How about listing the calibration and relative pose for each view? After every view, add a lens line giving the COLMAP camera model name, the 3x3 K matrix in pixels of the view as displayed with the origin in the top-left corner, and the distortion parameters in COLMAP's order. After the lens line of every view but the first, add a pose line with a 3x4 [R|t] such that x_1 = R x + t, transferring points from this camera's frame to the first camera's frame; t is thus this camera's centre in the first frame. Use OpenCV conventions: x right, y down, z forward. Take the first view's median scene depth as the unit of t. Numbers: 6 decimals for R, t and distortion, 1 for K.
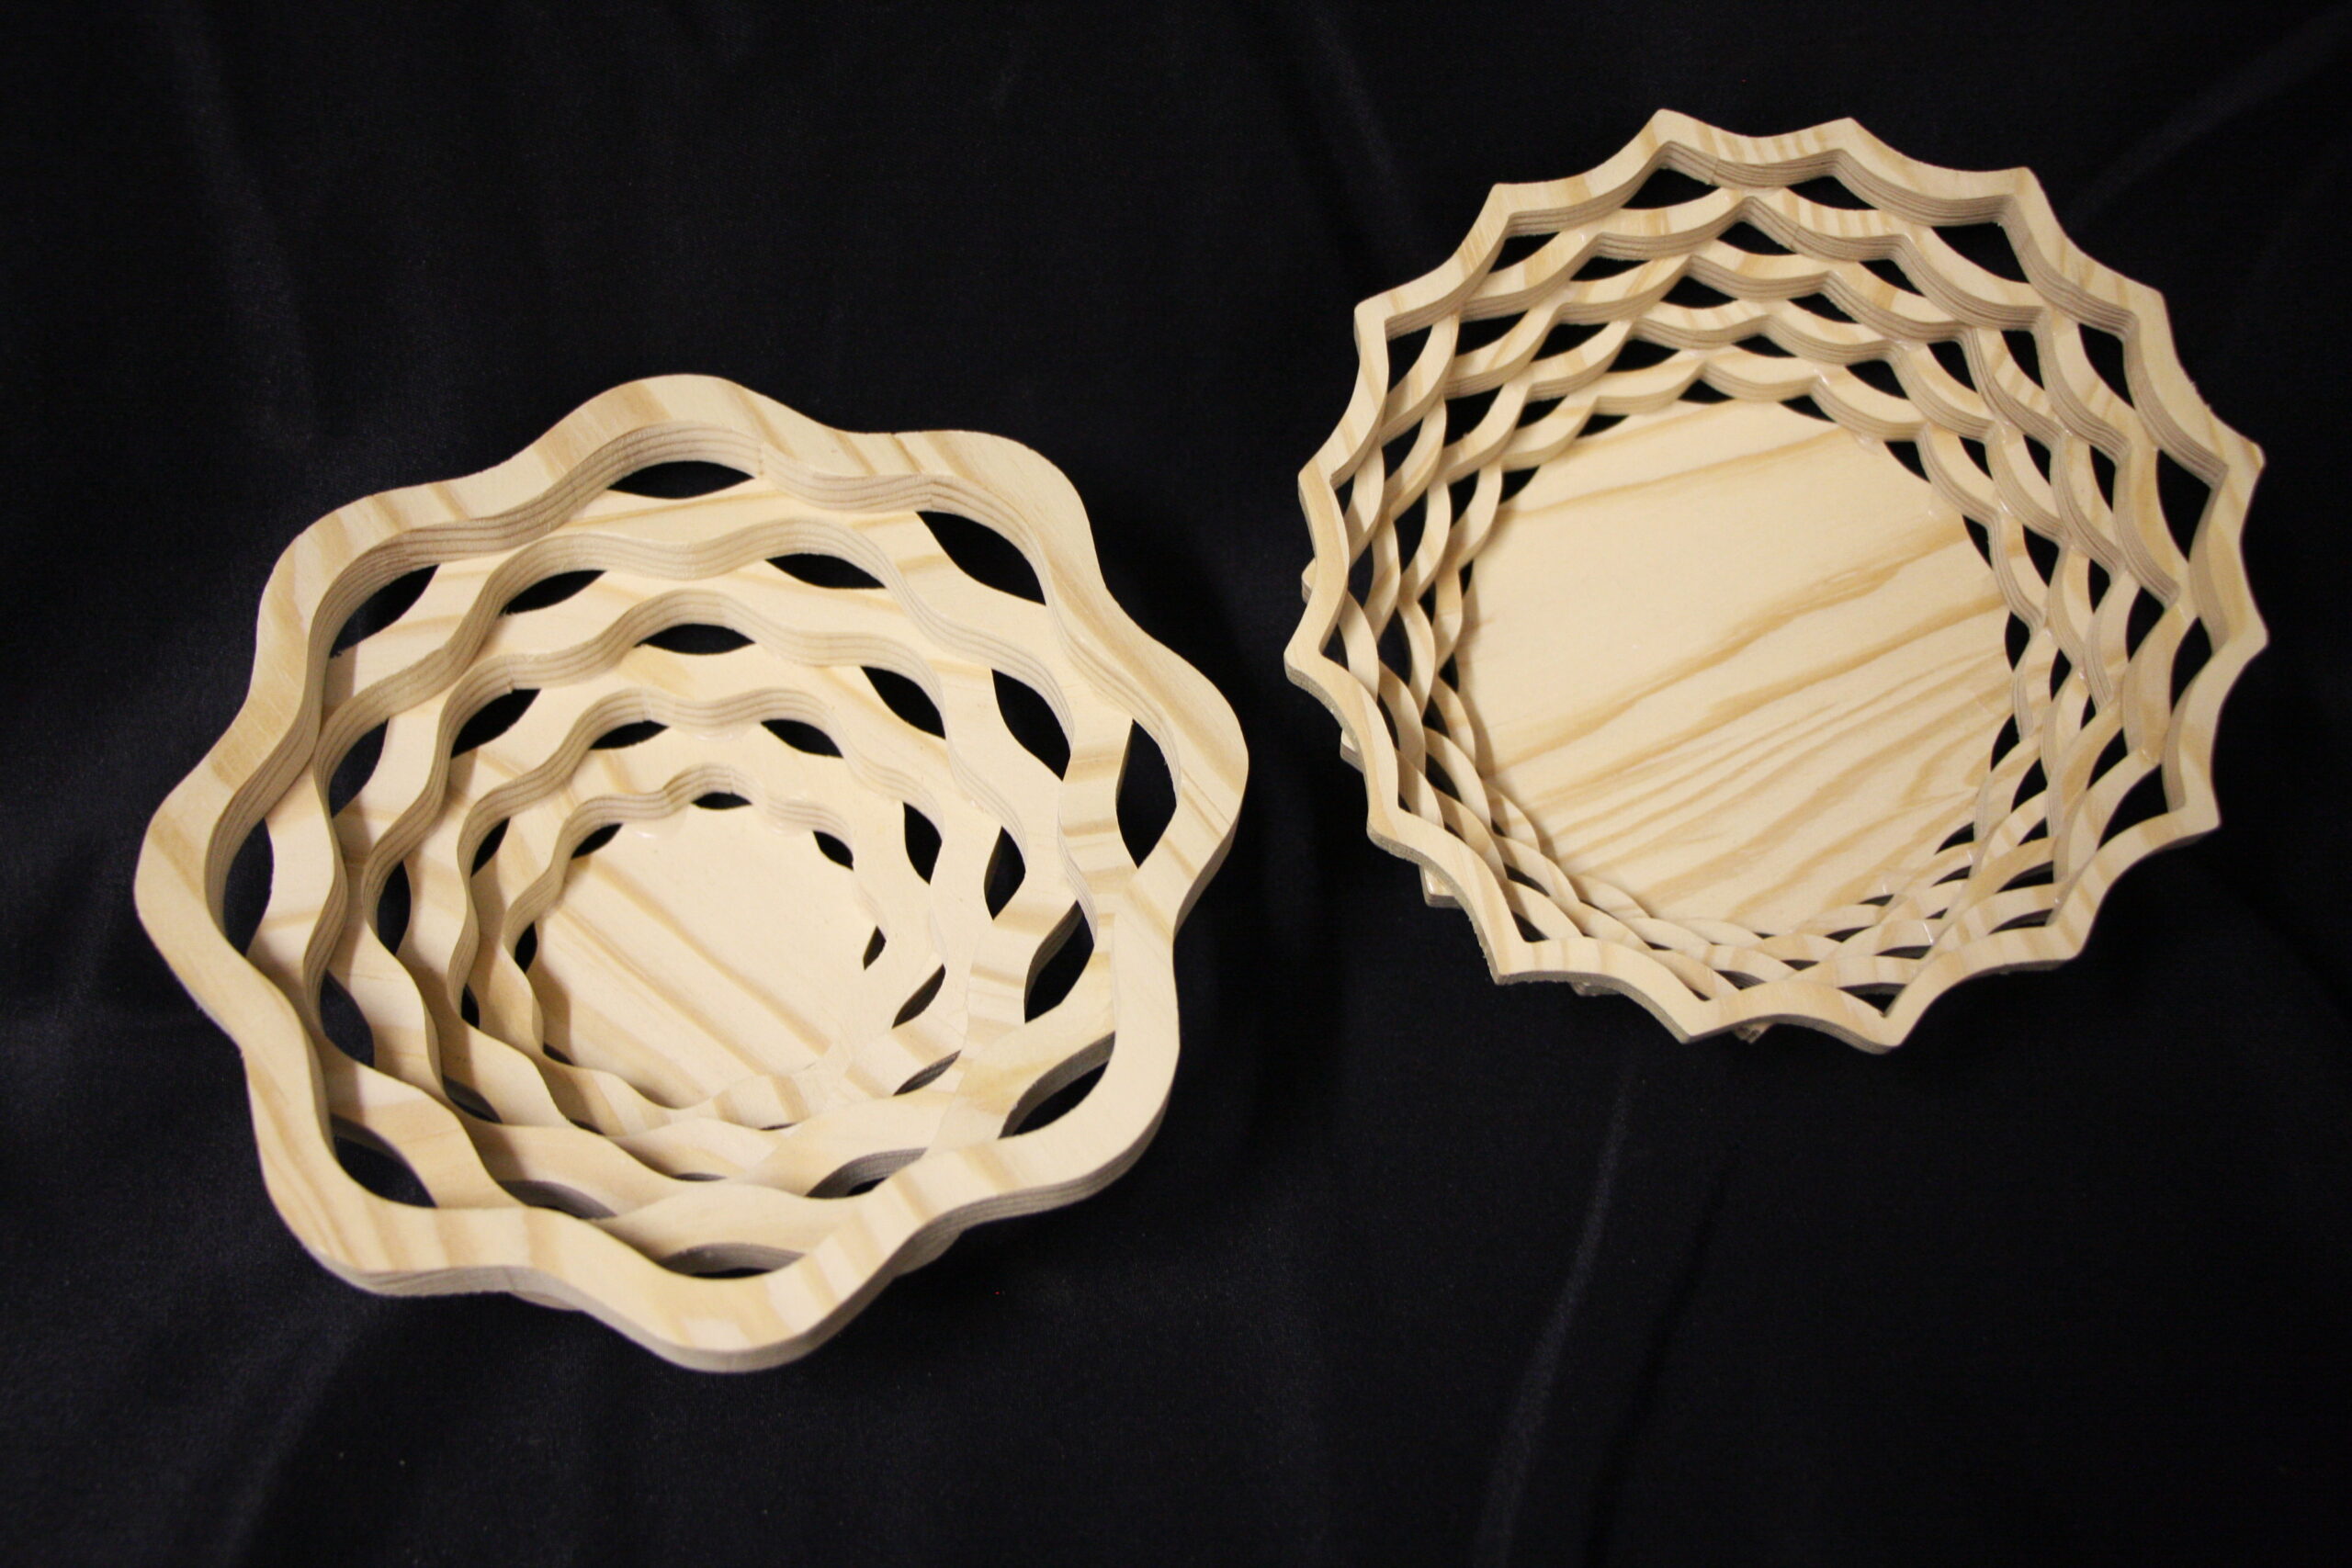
lens RADIAL K [[2966.7, 0, 1176.0], [0, 2966.7, 784.0], [0, 0, 1]] dist [-0.053839, 0.041498]
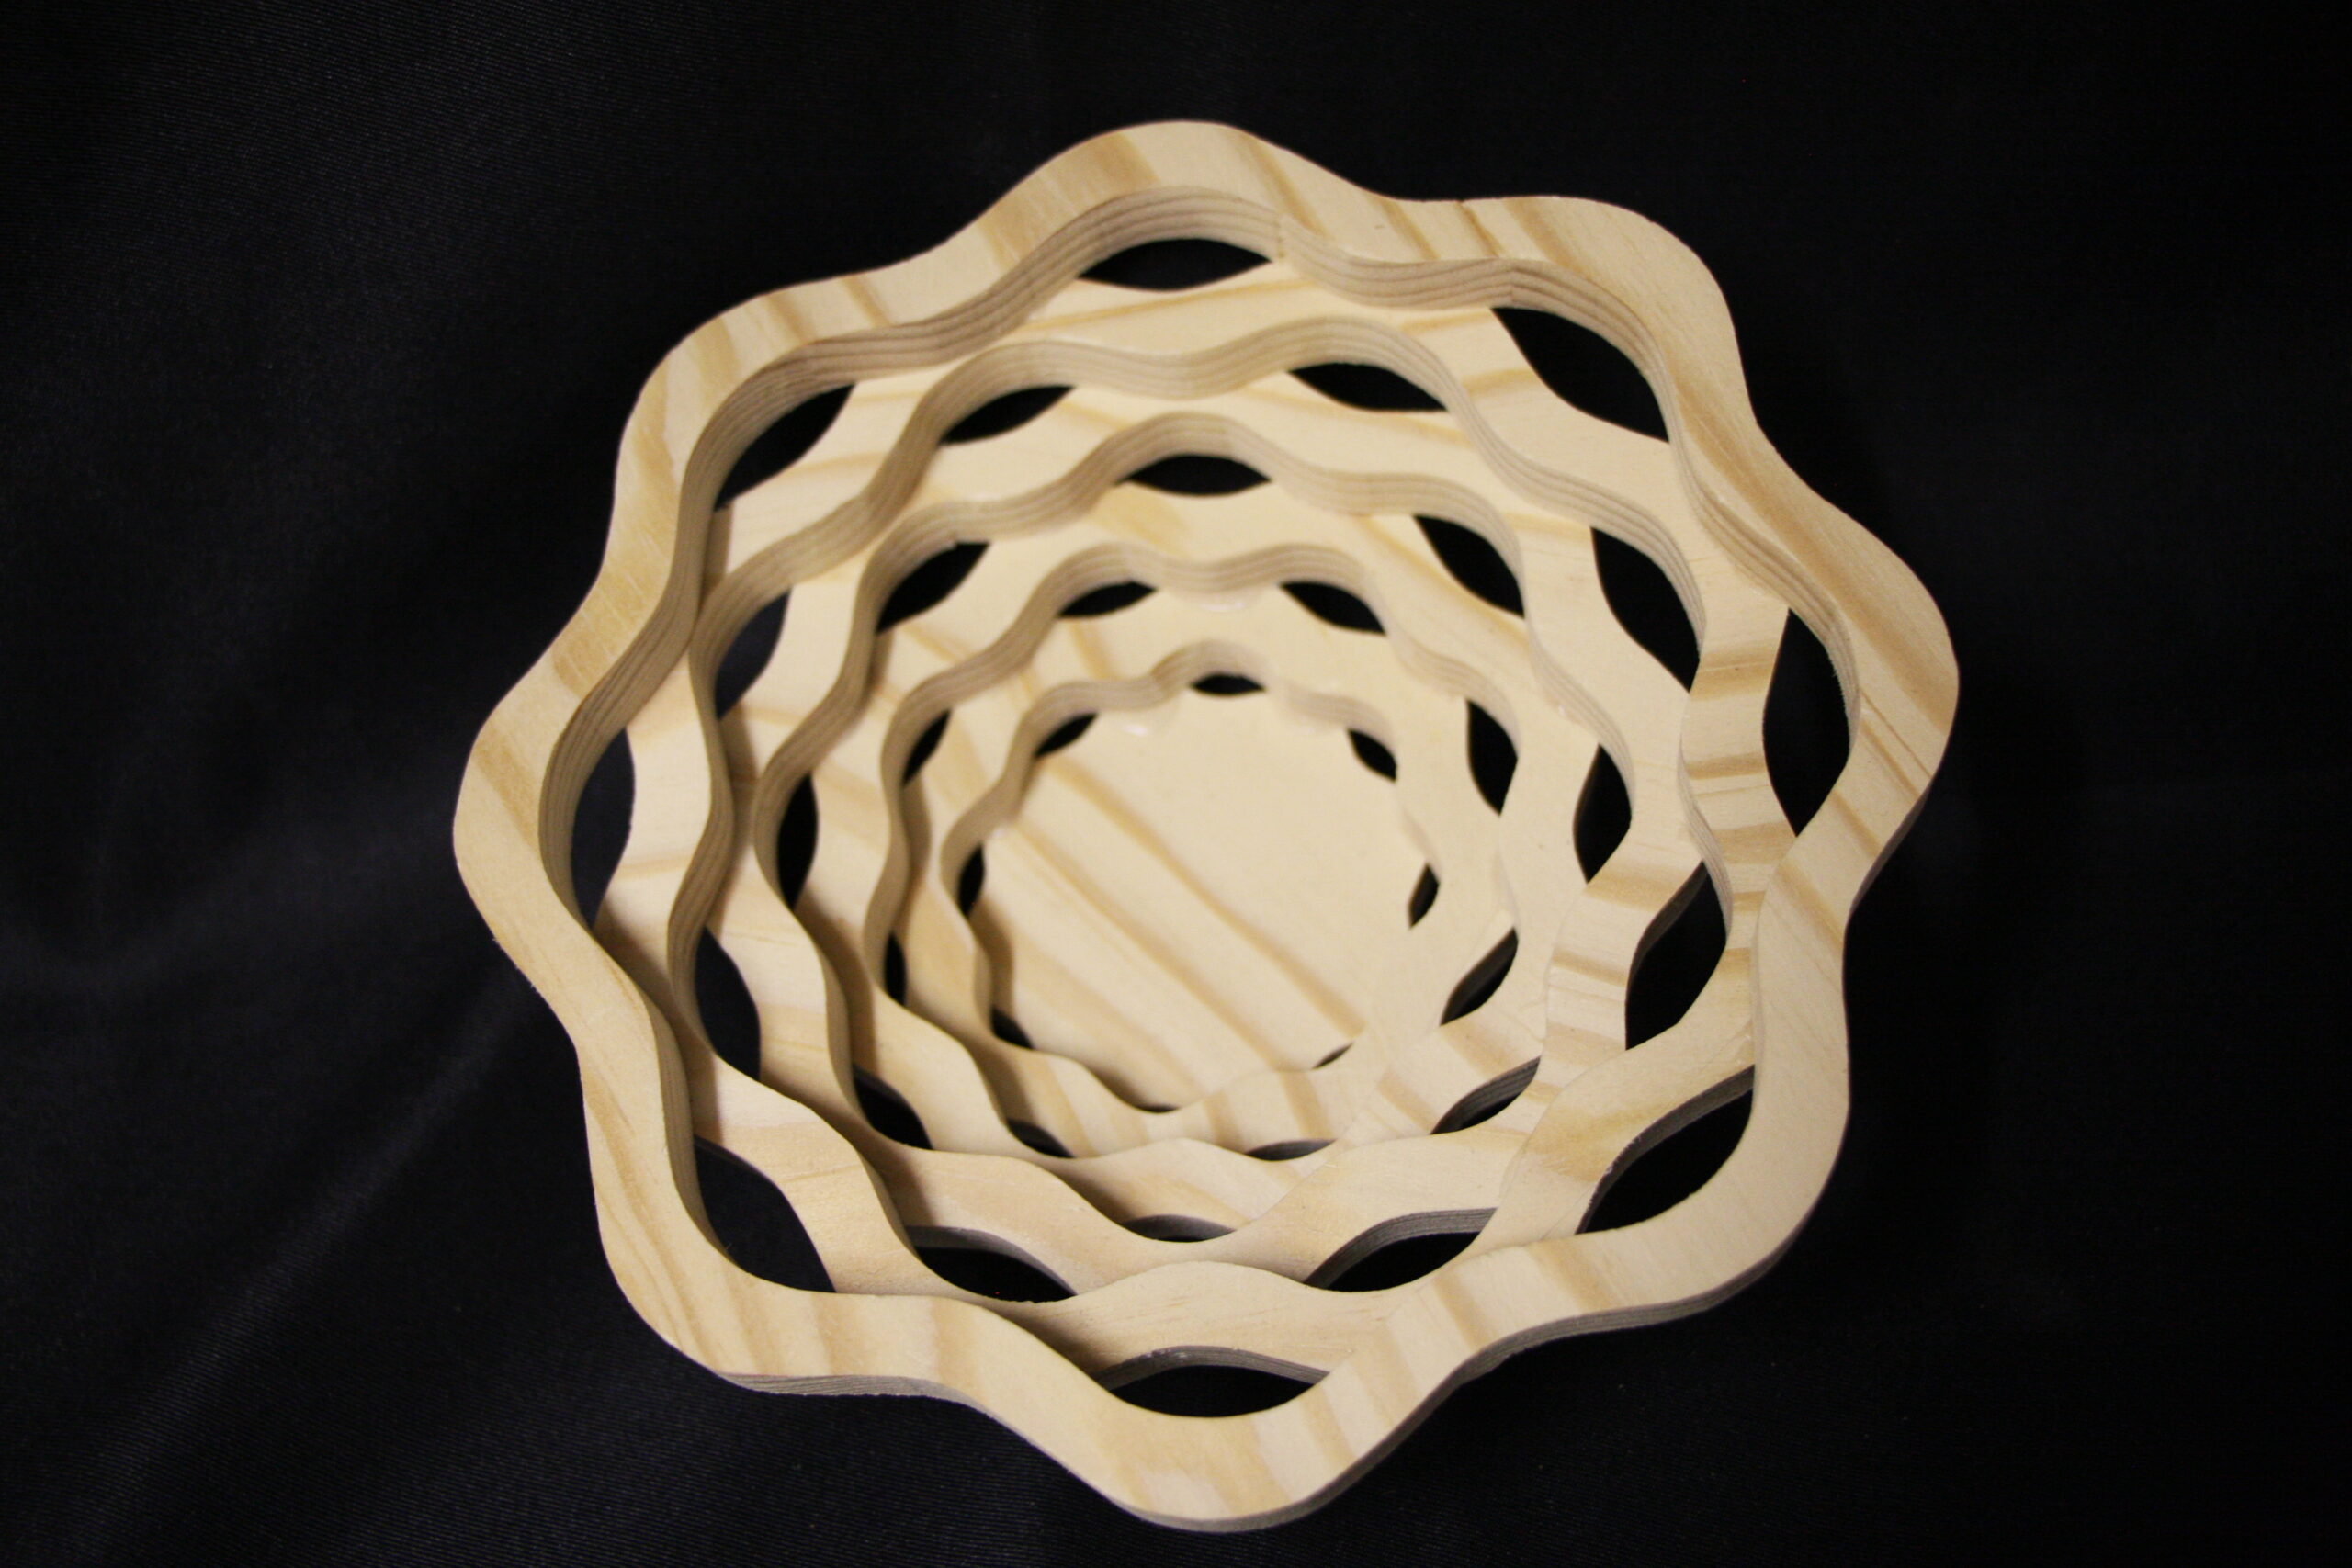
lens RADIAL K [[2936.8, 0, 1068.7], [0, 2936.8, 784.4], [0, 0, 1]] dist [-0.110588, 0.002561]
pose [[0.973203, 0.032120, -0.227692, -0.022062], [-0.005616, 0.993221, 0.116105, -0.059695], [0.229878, -0.111715, 0.966786, 0.276191]]
